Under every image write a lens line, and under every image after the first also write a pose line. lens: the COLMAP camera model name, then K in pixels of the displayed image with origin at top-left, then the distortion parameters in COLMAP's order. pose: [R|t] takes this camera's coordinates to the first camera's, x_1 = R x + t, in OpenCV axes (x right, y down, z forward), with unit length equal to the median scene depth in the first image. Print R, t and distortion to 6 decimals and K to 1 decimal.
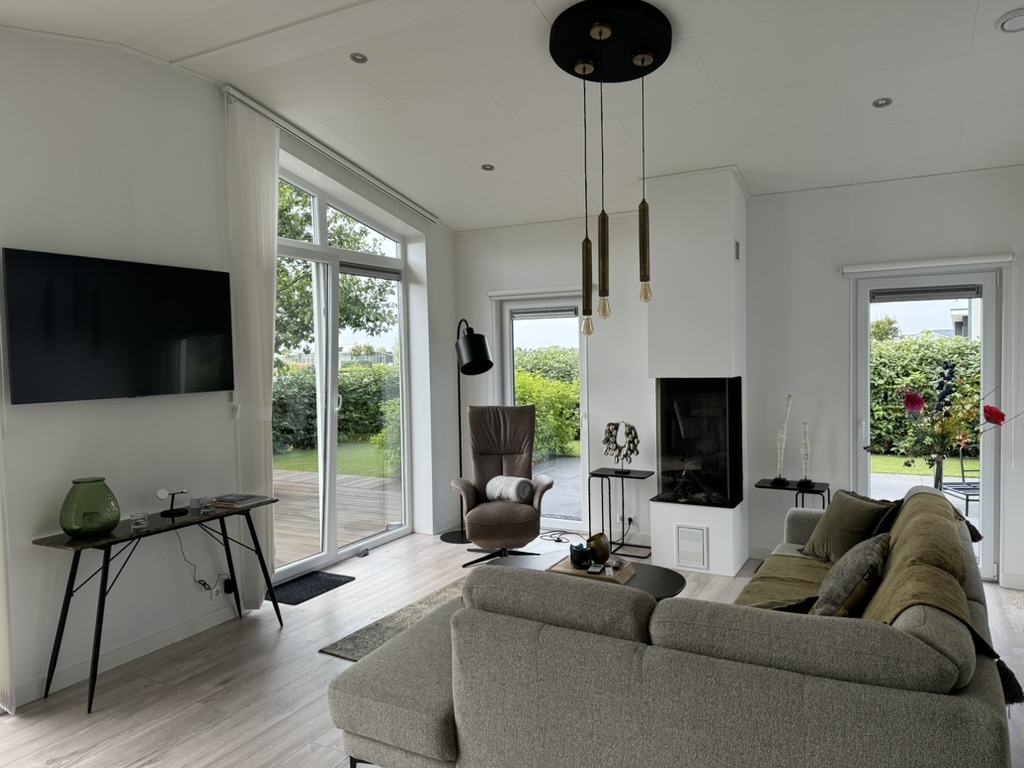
lens RADIAL K [[726.7, 0, 491.0], [0, 726.7, 377.9], [0, 0, 1]] dist [0.077272, -0.108496]
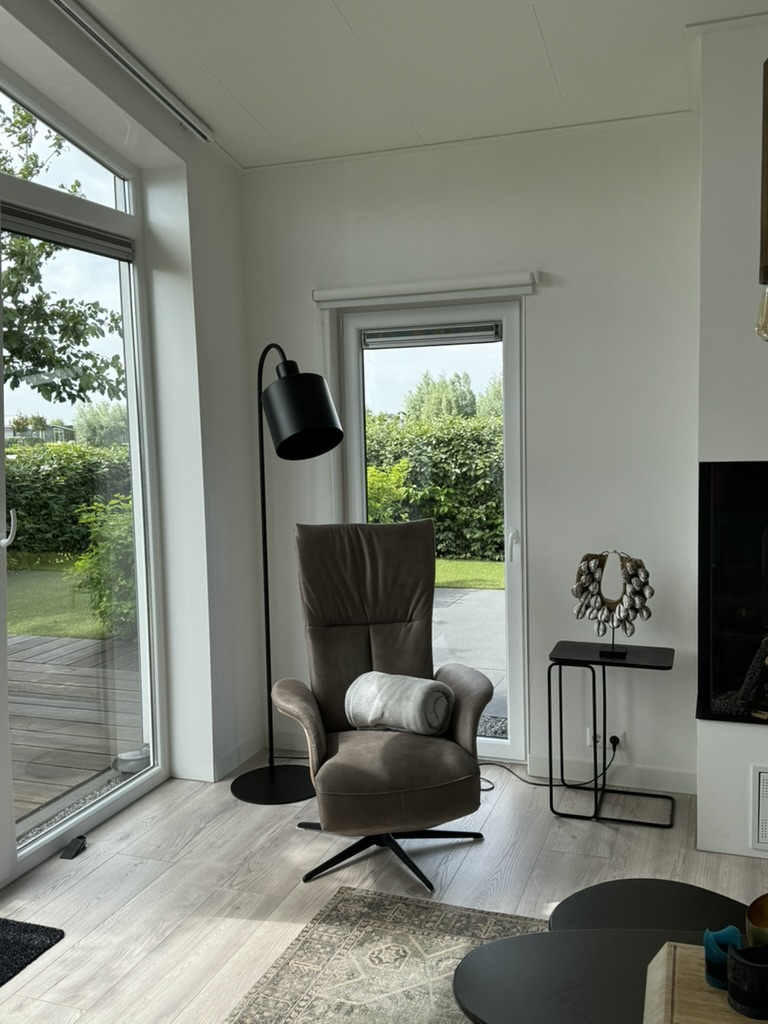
lens RADIAL K [[945.4, 0, 370.2], [0, 945.4, 513.8], [0, 0, 1]] dist [0.113453, -0.223101]
pose [[0.986008, -0.019769, 0.165521, -0.085845], [0.010308, 0.998274, 0.057823, -0.004146], [-0.166378, -0.055308, 0.984510, 0.382404]]
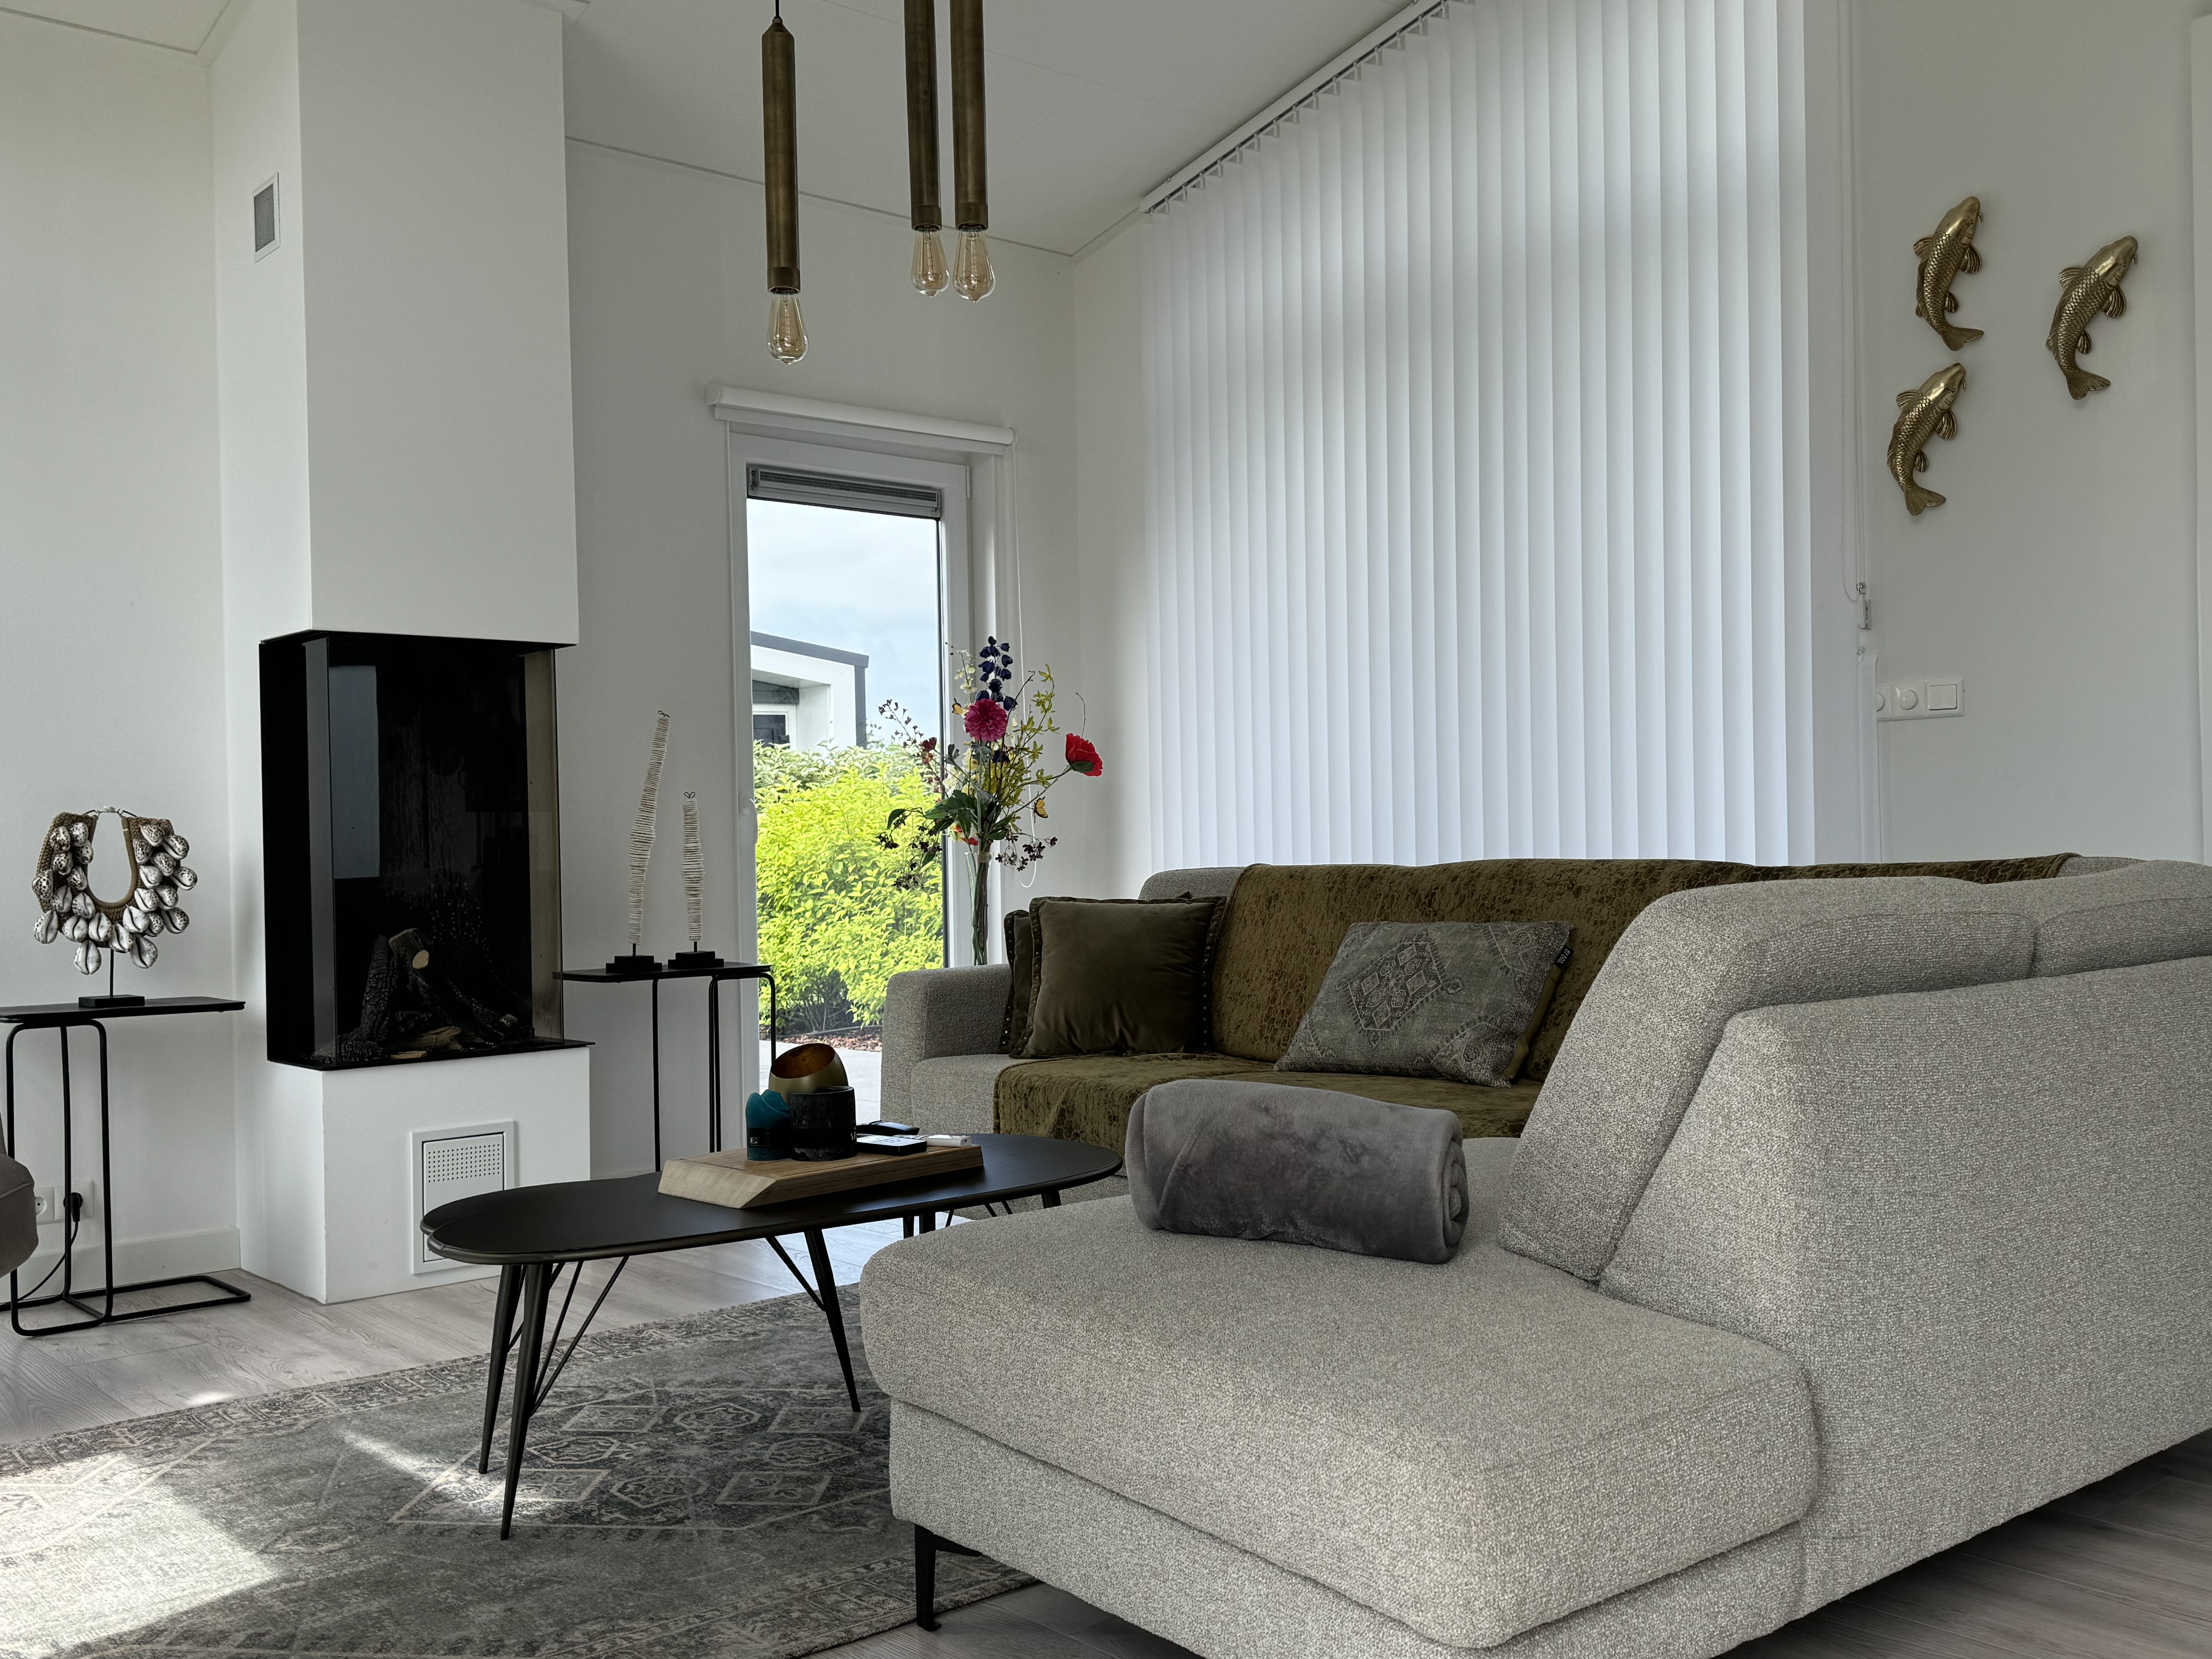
lens RADIAL K [[2042.2, 0, 1142.3], [0, 2042.2, 856.1], [0, 0, 1]] dist [0.113453, -0.223101]
pose [[0.319062, 0.006544, 0.947711, -0.392381], [0.044671, 0.998761, -0.021936, 0.105988], [-0.946680, 0.049334, 0.318375, 0.401379]]
